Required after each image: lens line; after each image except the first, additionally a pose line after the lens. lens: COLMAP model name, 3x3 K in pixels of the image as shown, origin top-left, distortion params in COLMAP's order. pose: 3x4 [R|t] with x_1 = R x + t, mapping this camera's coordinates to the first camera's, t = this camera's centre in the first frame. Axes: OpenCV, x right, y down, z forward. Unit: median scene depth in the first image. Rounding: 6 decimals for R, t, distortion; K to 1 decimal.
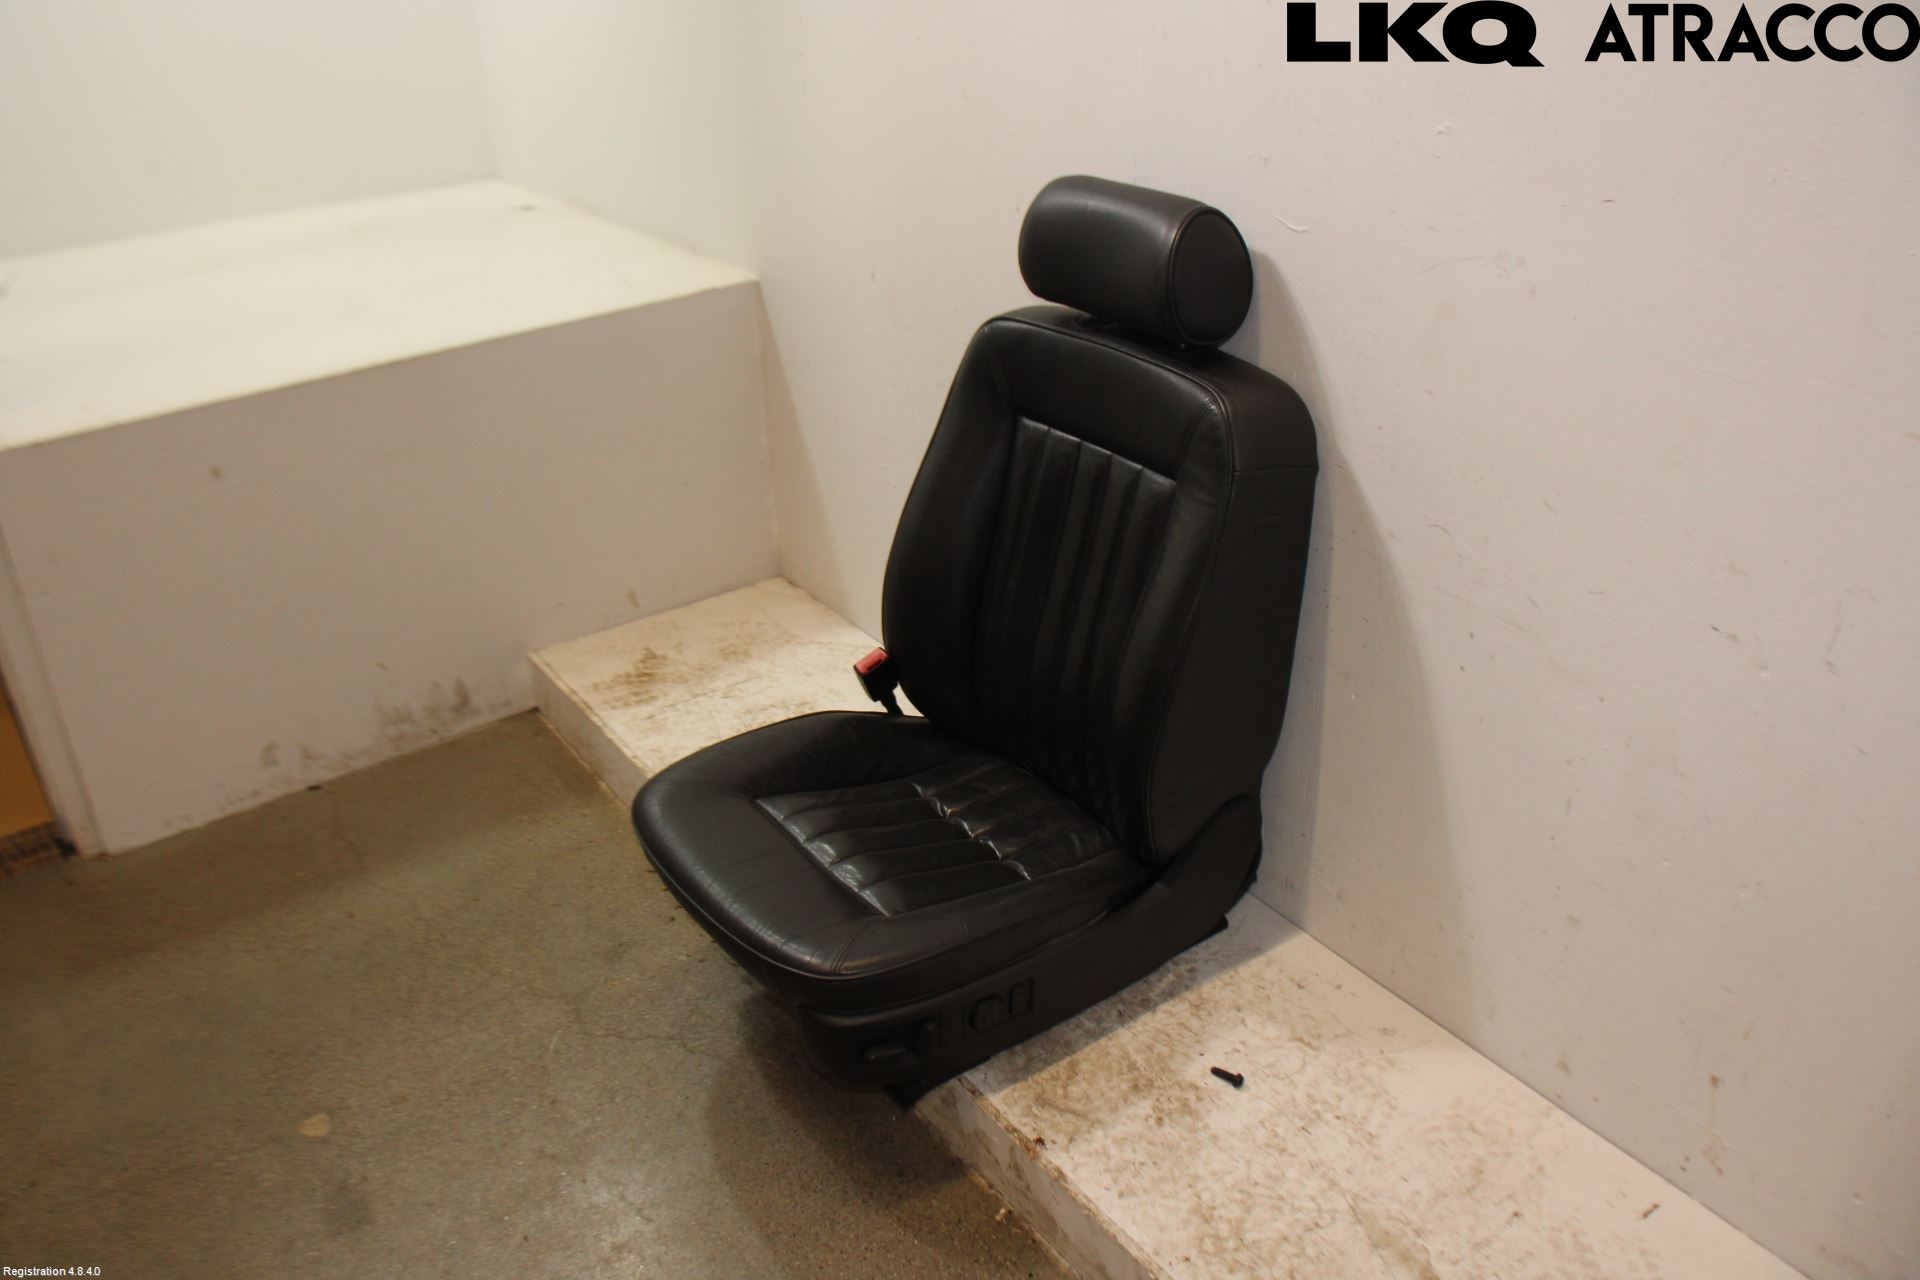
lens RADIAL K [[1567.2, 0, 962.8], [0, 1567.2, 637.3], [0, 0, 1]] dist [-0.123157, 0.024643]
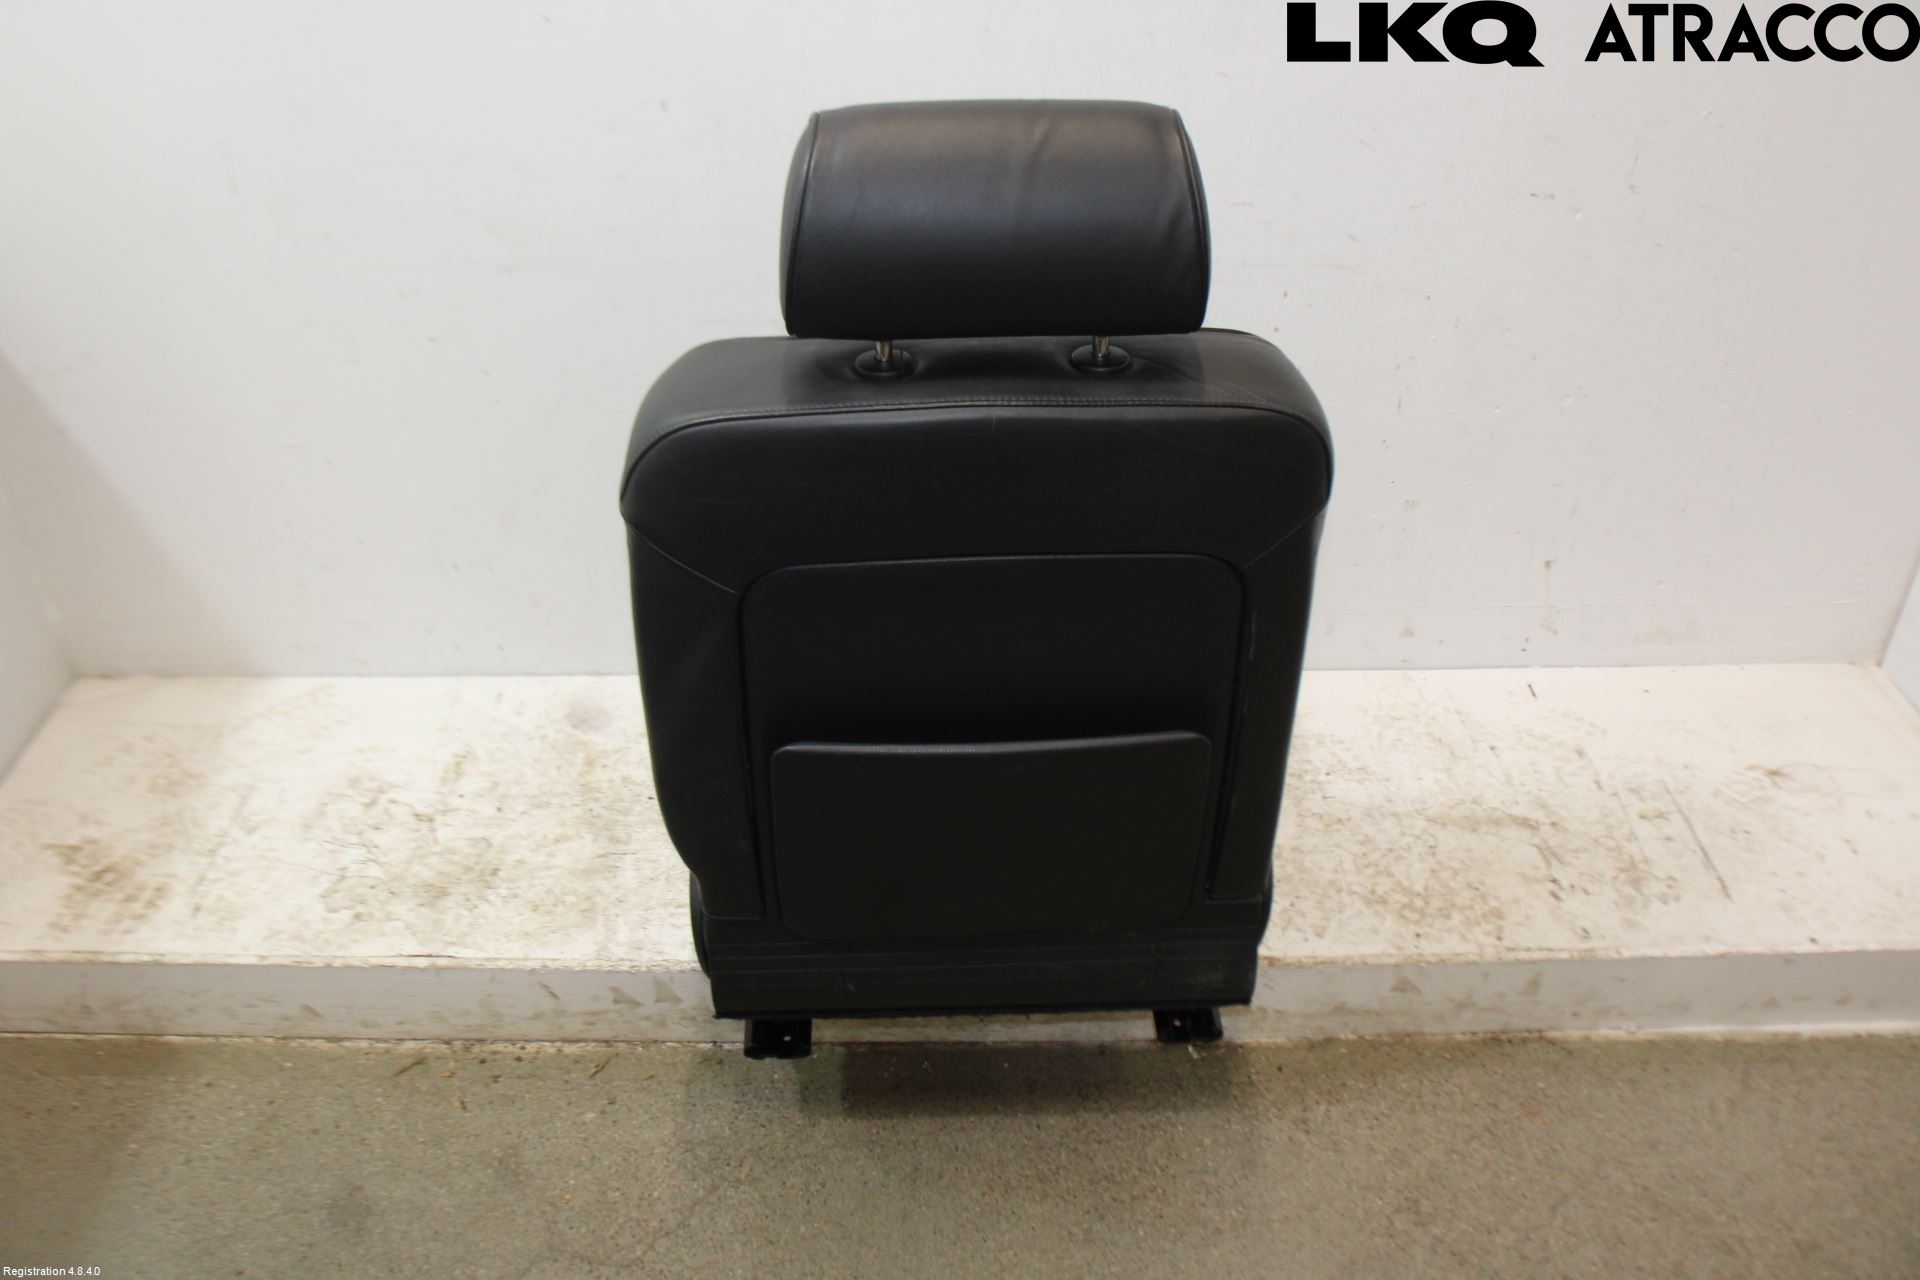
lens RADIAL K [[1648.6, 0, 925.1], [0, 1648.6, 586.3], [0, 0, 1]] dist [-0.101458, 0.027533]
pose [[0.585232, -0.428129, 0.688628, -0.607409], [0.380915, 0.894867, 0.232629, -0.160447], [-0.715826, 0.126167, 0.686786, 0.395873]]
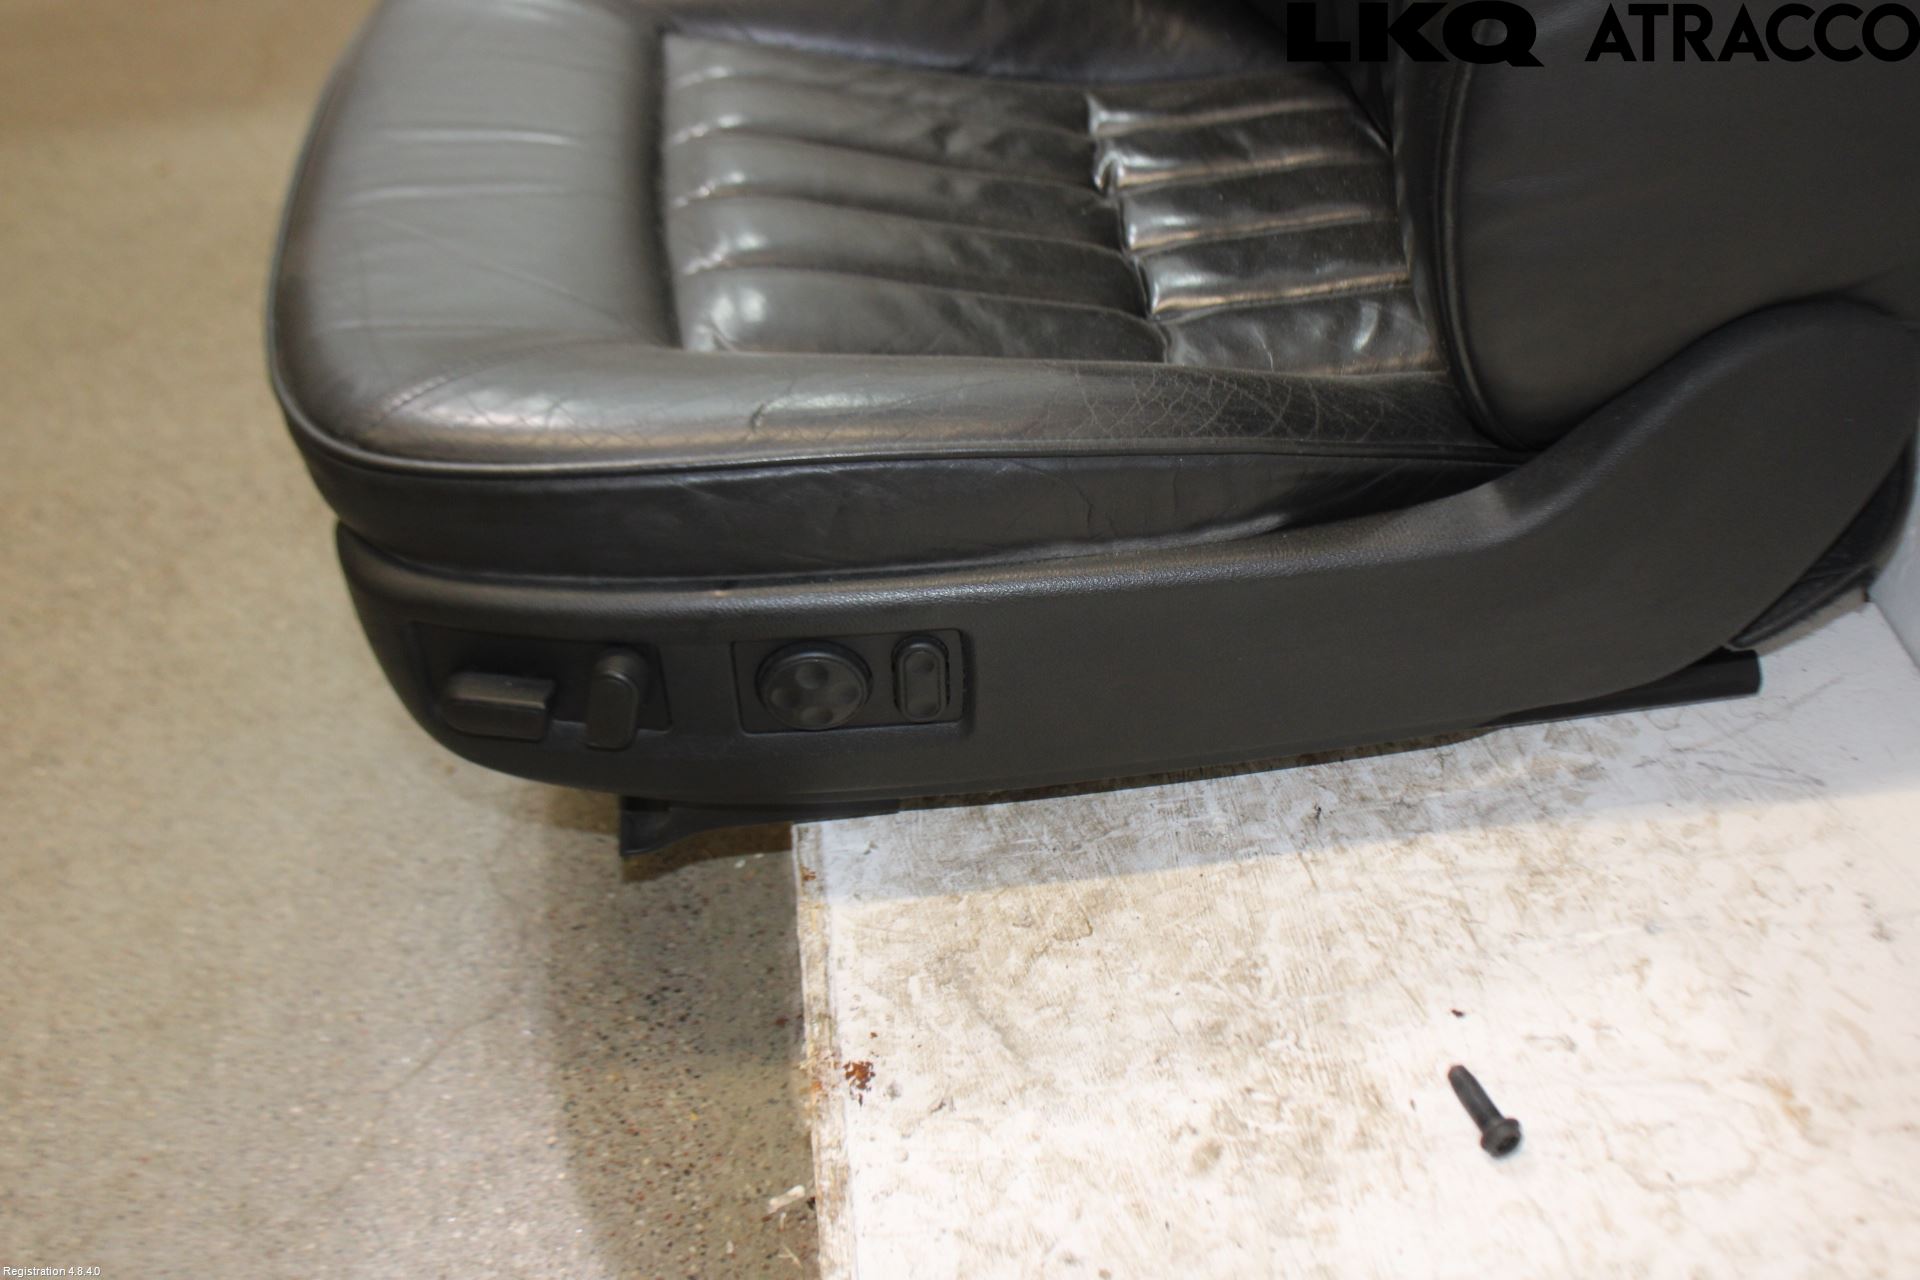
lens RADIAL K [[2036.7, 0, 954.5], [0, 2036.7, 635.5], [0, 0, 1]] dist [-0.029583, 0.000000]
pose [[0.867198, 0.304760, -0.393814, 0.210839], [-0.192151, 0.934395, 0.299973, 0.082854], [0.459397, -0.184464, 0.868865, 0.590983]]
